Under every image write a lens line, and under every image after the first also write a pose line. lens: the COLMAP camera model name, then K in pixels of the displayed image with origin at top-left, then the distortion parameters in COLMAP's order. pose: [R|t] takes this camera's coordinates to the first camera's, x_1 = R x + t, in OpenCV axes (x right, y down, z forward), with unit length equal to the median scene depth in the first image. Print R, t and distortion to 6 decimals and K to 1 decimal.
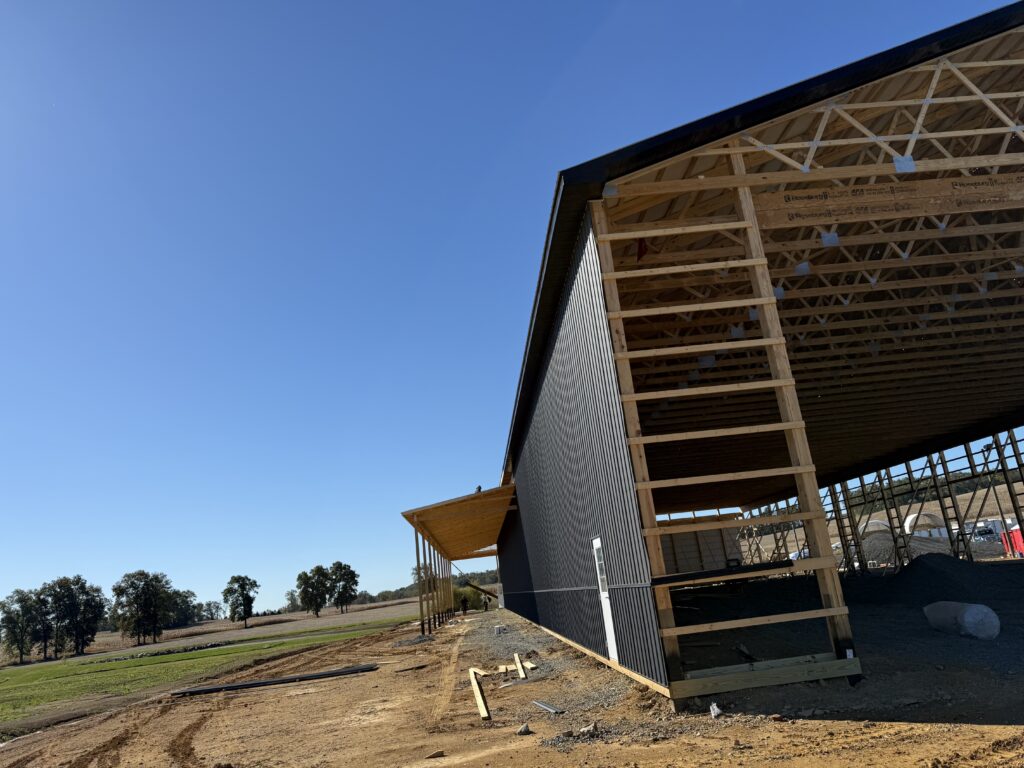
lens RADIAL K [[721.9, 0, 506.8], [0, 721.9, 388.2], [0, 0, 1]] dist [0.046984, -0.053109]
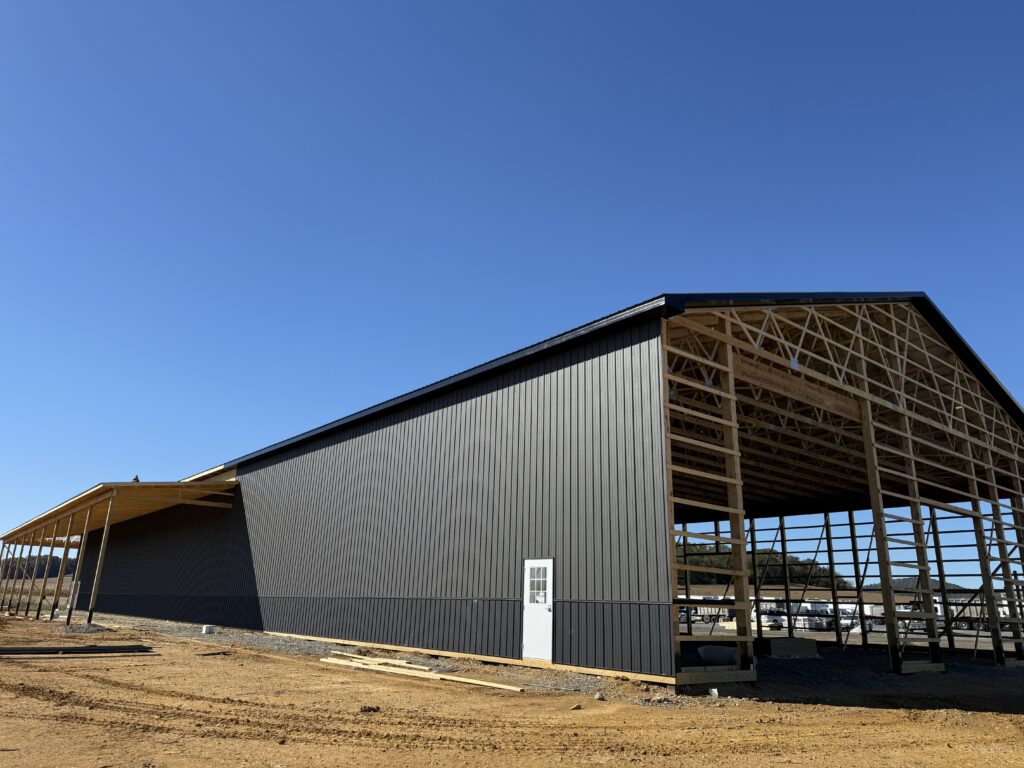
lens RADIAL K [[723.3, 0, 506.8], [0, 723.3, 379.8], [0, 0, 1]] dist [0.038580, -0.039173]
pose [[0.802663, 0.308889, 0.510216, -0.779436], [-0.278345, 0.950574, -0.137598, 0.121380], [-0.527500, -0.031571, 0.848968, -0.013147]]
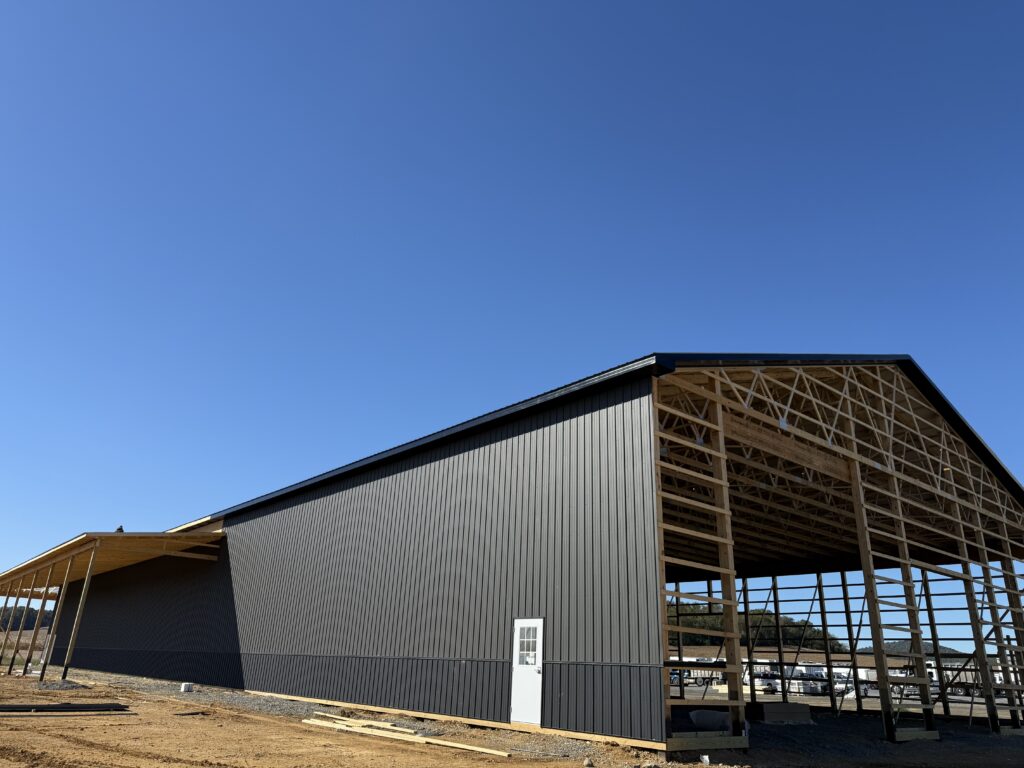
lens RADIAL K [[723.1, 0, 512.1], [0, 723.1, 378.7], [0, 0, 1]] dist [0.033321, -0.031654]
pose [[0.788818, 0.359846, 0.498275, -0.786265], [-0.291244, 0.932740, -0.212541, 0.118676], [-0.541242, 0.022536, 0.840565, -0.023536]]
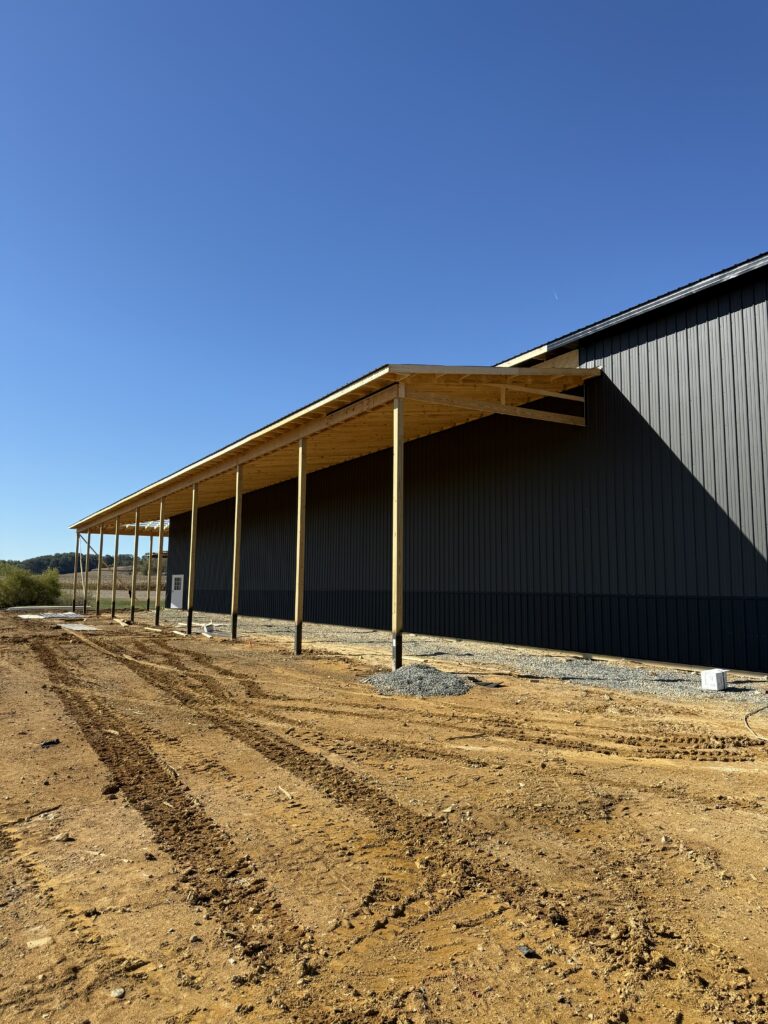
lens RADIAL K [[699.5, 0, 460.9], [0, 699.5, 512.4], [0, 0, 1]] dist [0.000388, -0.000383]
pose [[0.840863, 0.202312, 0.502015, -0.903093], [-0.263088, 0.963346, 0.052439, 0.777975], [-0.473005, -0.176169, 0.863267, 2.284716]]
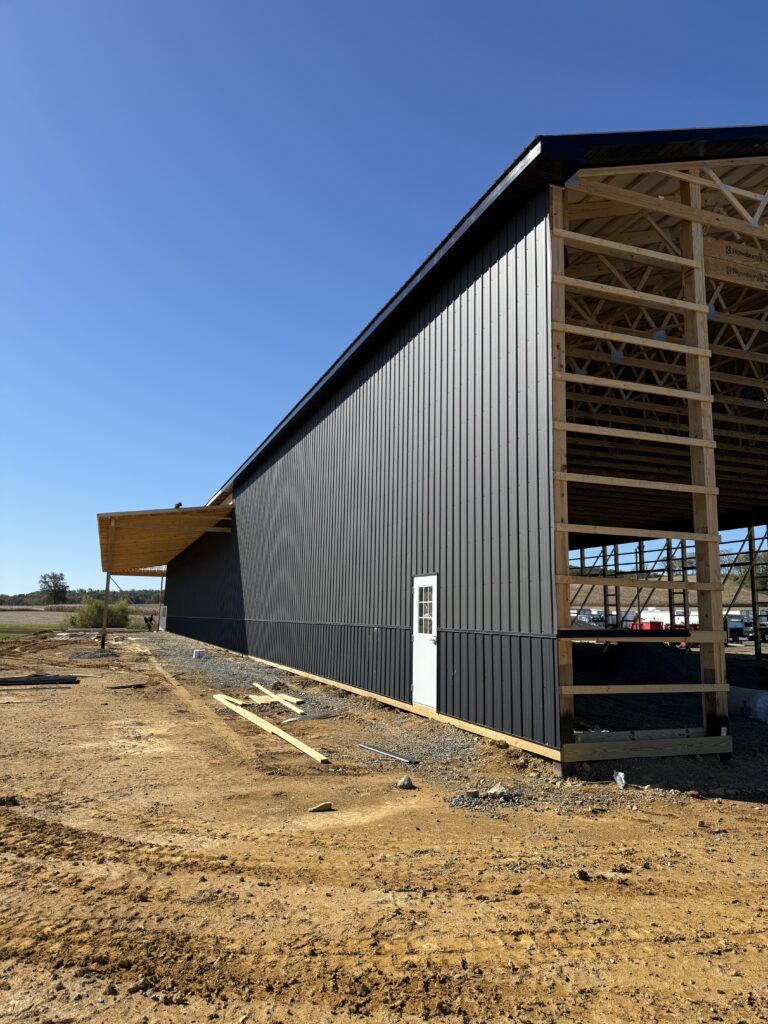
lens RADIAL K [[721.9, 0, 371.7], [0, 721.9, 506.3], [0, 0, 1]] dist [0.046984, -0.053109]
pose [[0.946230, 0.176178, 0.271314, -0.242256], [-0.204068, 0.975841, 0.078043, 0.078791], [-0.251010, -0.129213, 0.959322, 0.194385]]
